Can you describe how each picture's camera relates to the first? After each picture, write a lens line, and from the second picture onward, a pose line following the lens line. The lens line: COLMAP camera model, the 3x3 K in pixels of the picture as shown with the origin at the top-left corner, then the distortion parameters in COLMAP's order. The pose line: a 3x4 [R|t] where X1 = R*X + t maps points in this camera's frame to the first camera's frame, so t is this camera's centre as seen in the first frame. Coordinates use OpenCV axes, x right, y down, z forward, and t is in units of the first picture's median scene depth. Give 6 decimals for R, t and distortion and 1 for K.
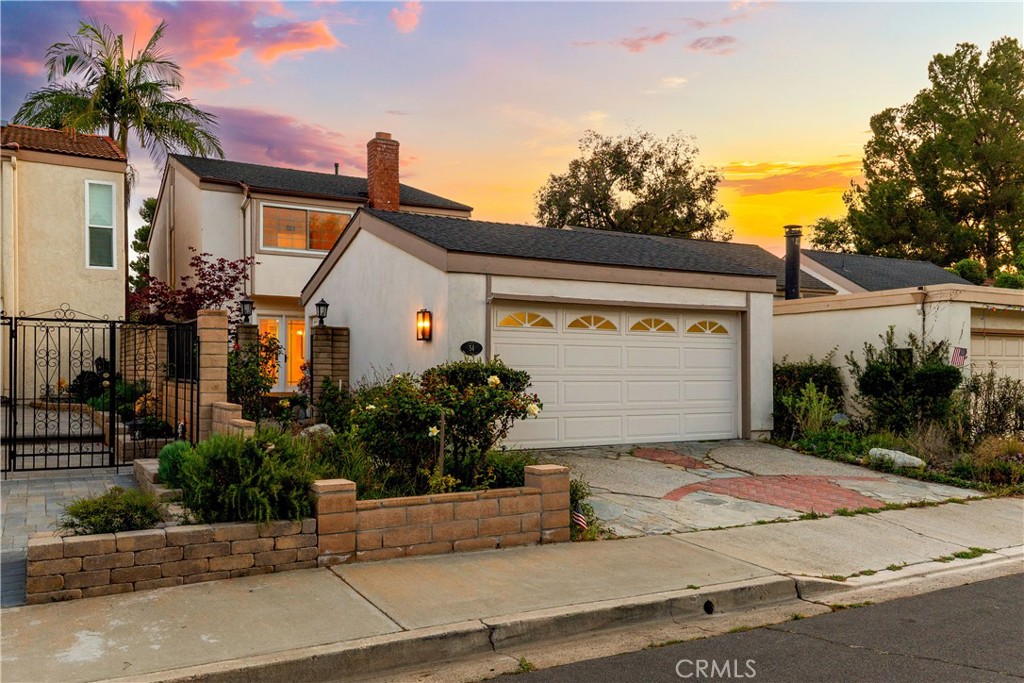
lens RADIAL K [[851.5, 0, 512.0], [0, 851.5, 341.5], [0, 0, 1]] dist [0.058982, -0.003477]
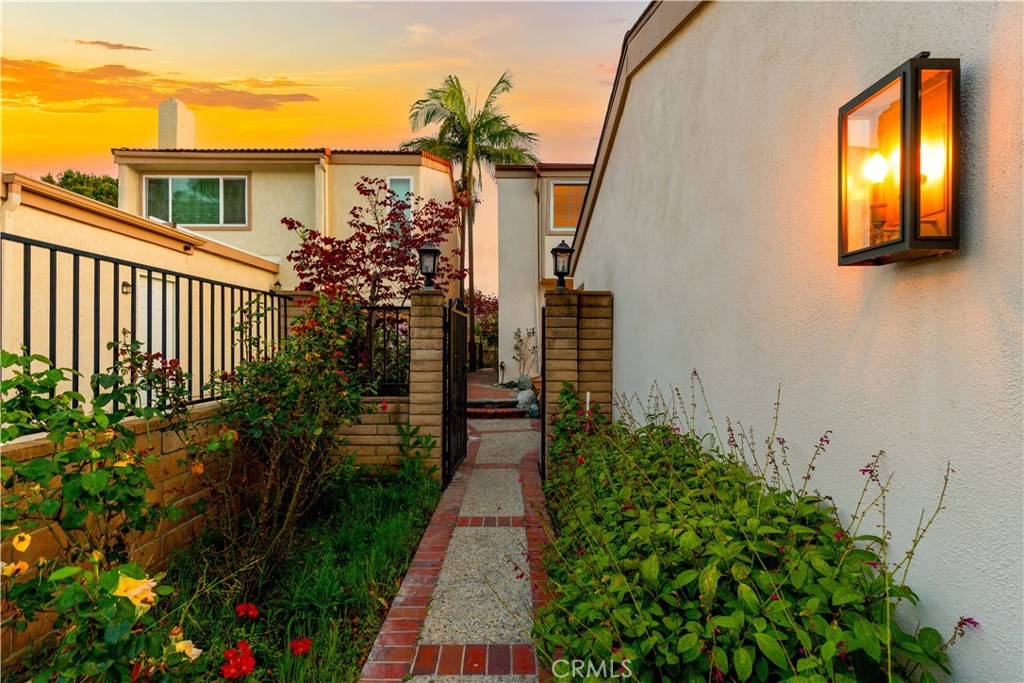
lens RADIAL K [[461.0, 0, 491.9], [0, 461.0, 344.6], [0, 0, 1]] dist [-0.000776, -0.000123]
pose [[0.844544, 0.000584, -0.535486, -0.101919], [0.014238, 0.999621, 0.023546, 0.009294], [0.535297, -0.027510, 0.844216, 0.728854]]
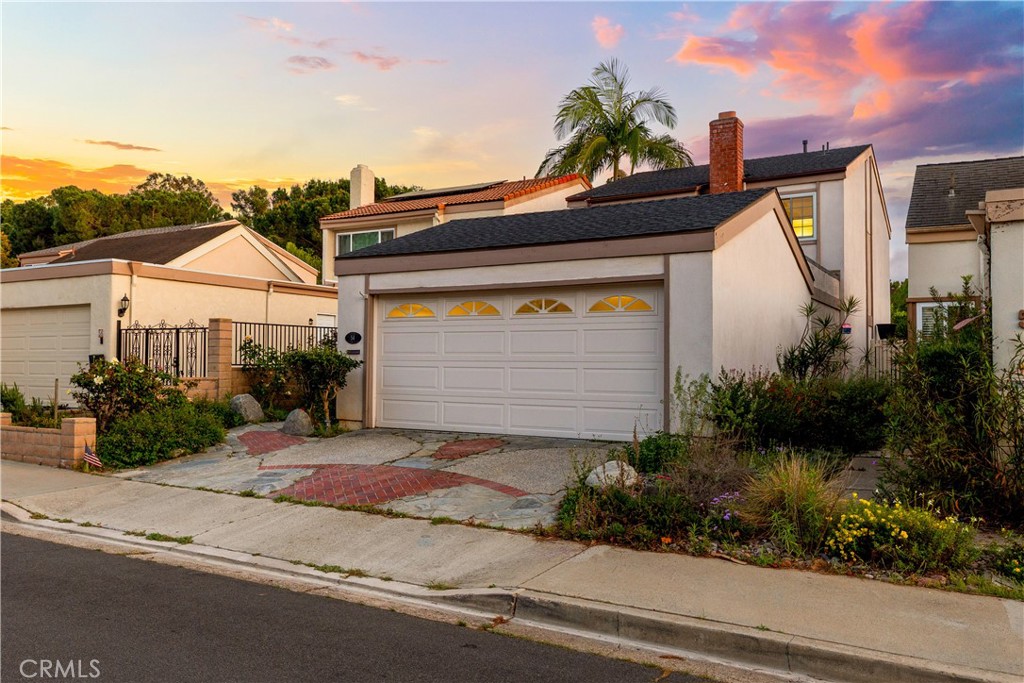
lens RADIAL K [[865.2, 0, 512.0], [0, 865.2, 341.5], [0, 0, 1]] dist [0.007508, 0.003943]
pose [[0.455635, -0.021659, -0.889903, 0.912558], [0.025858, 0.999604, -0.011090, 0.025764], [0.889791, -0.017959, 0.456014, 0.521843]]
